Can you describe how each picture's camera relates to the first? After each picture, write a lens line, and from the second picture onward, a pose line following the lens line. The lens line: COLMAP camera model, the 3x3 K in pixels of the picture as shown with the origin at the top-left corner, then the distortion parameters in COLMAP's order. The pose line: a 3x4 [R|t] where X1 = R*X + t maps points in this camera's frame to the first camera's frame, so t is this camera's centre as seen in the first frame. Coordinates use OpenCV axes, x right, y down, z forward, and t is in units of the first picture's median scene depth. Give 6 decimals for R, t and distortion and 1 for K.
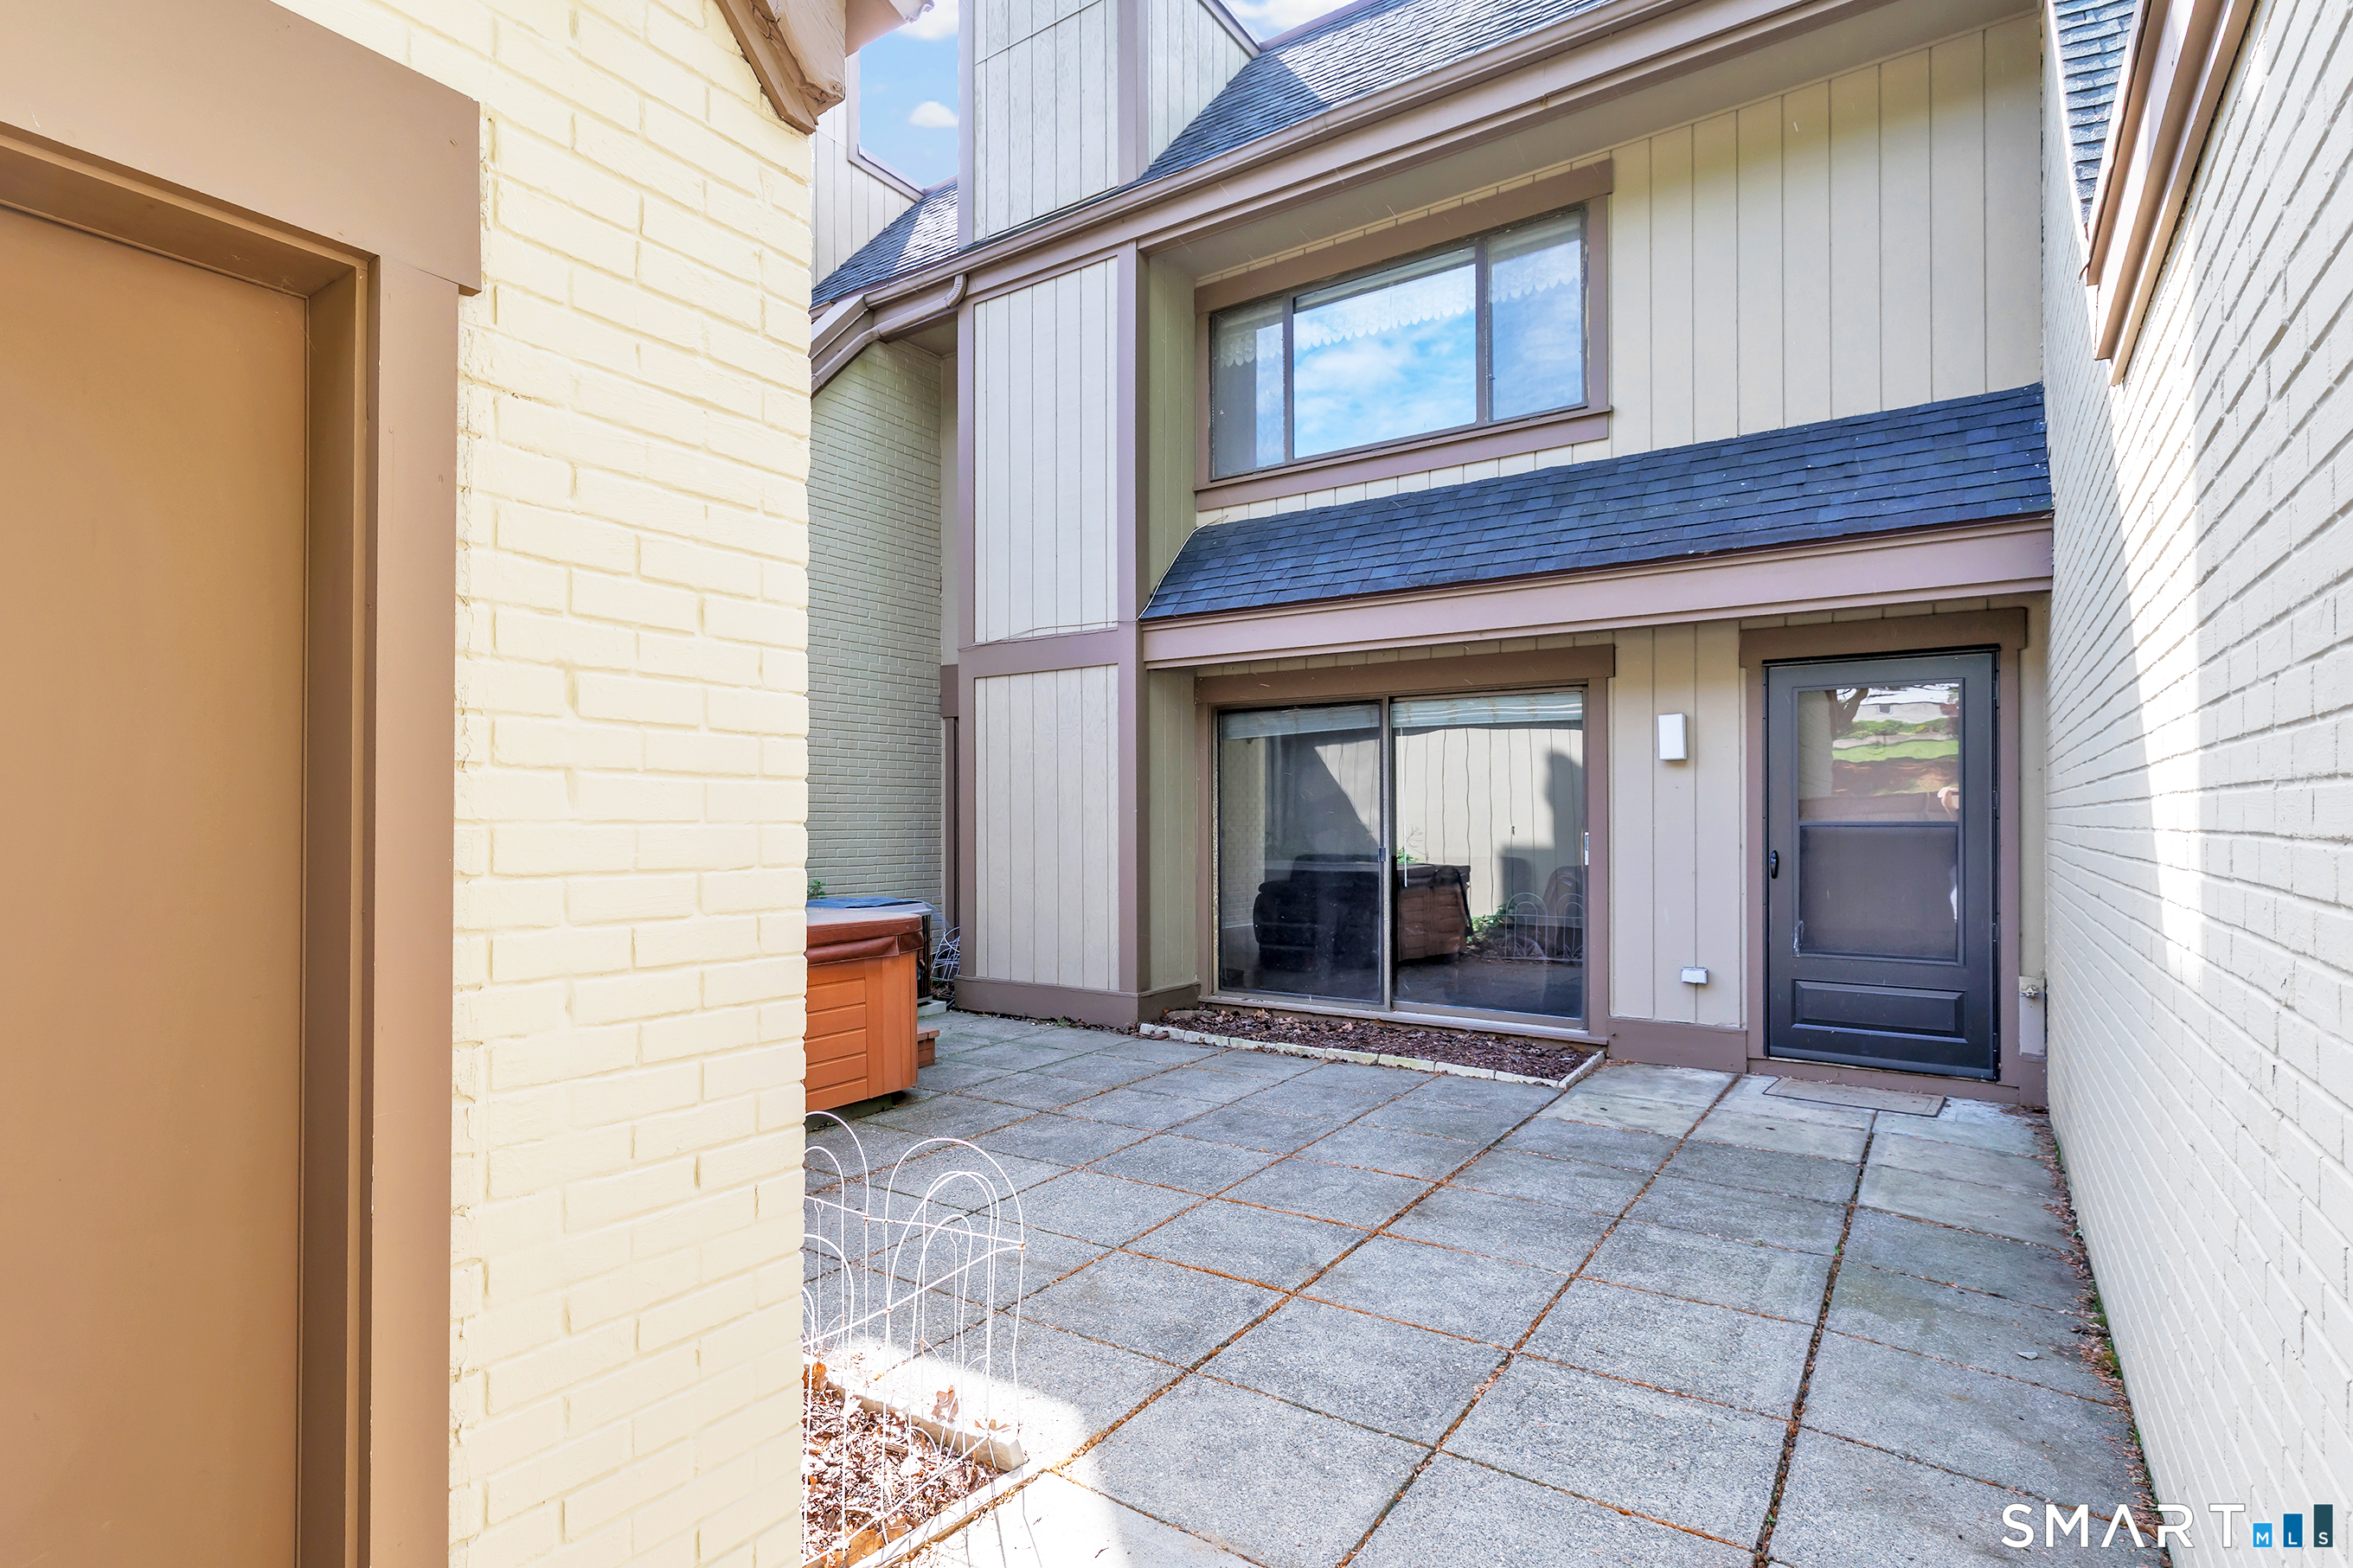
lens RADIAL K [[1057.5, 0, 1164.3], [0, 1057.5, 804.9], [0, 0, 1]] dist [0.000618, -0.000338]
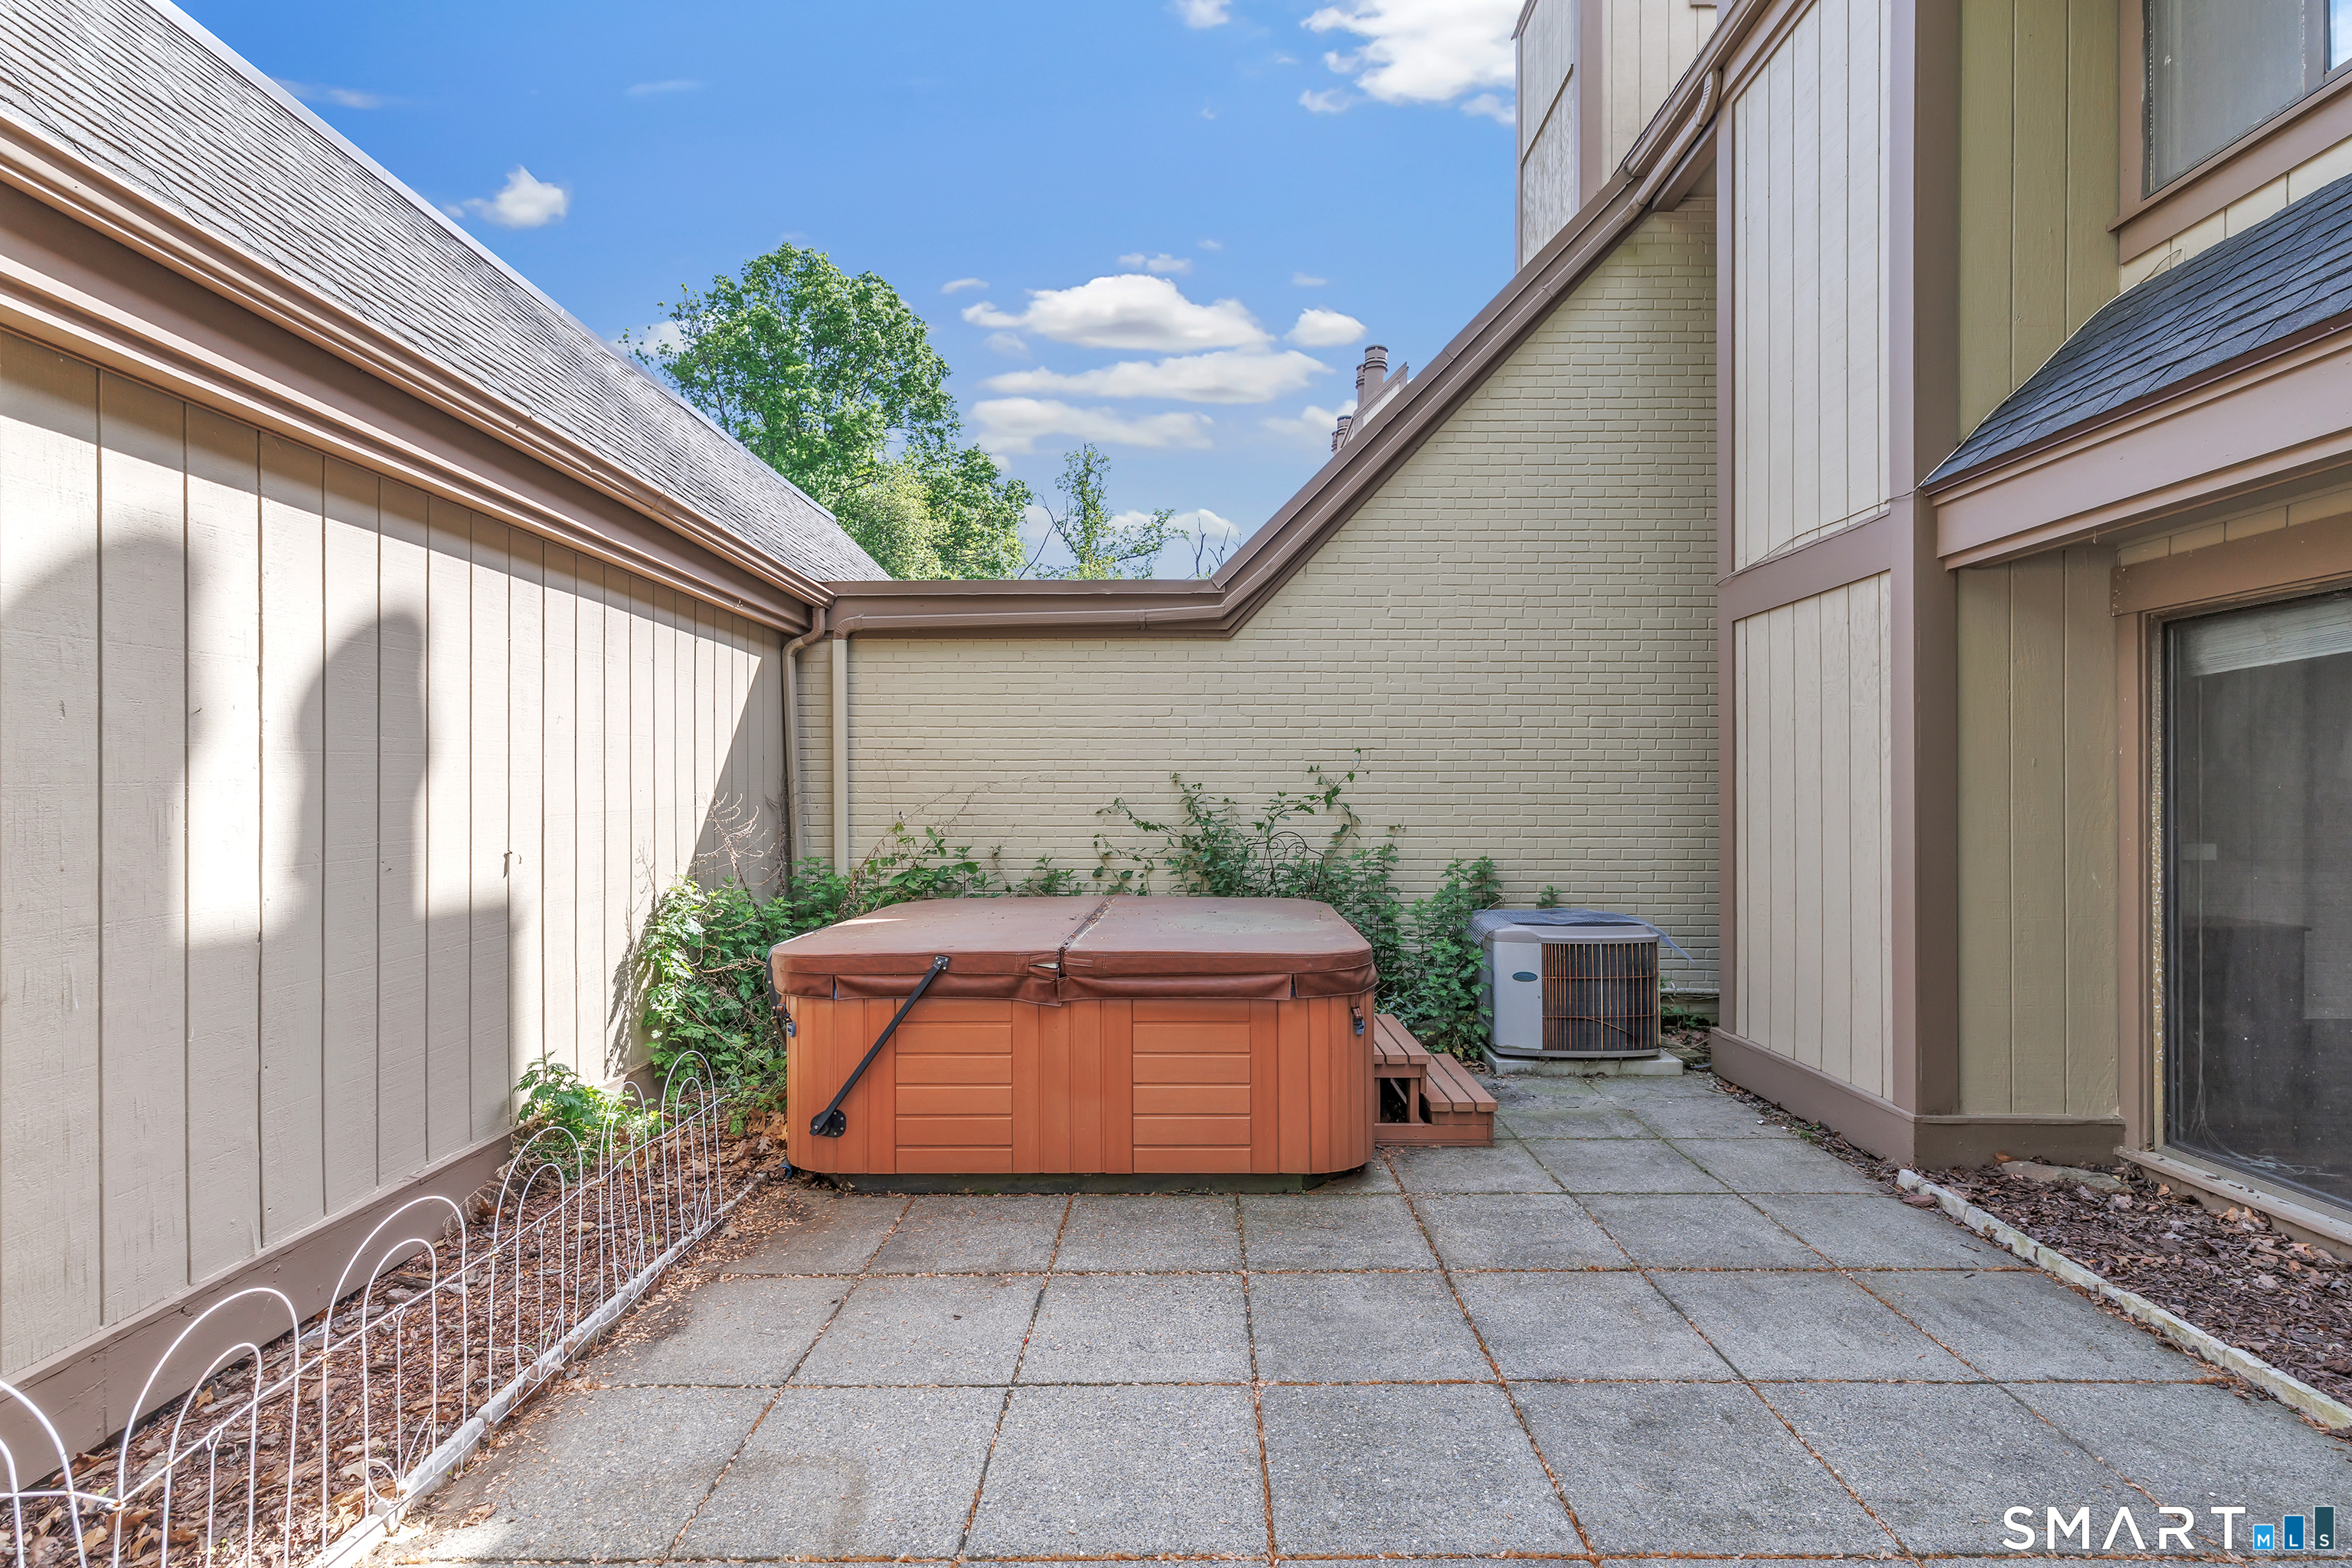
lens RADIAL K [[1057.2, 0, 1339.2], [0, 1057.2, 788.9], [0, 0, 1]] dist [0.000618, -0.000338]
pose [[0.581844, -0.000223, -0.813300, 0.260931], [0.005967, 0.999974, 0.003995, -0.010368], [0.813278, -0.007177, 0.581830, 0.374894]]
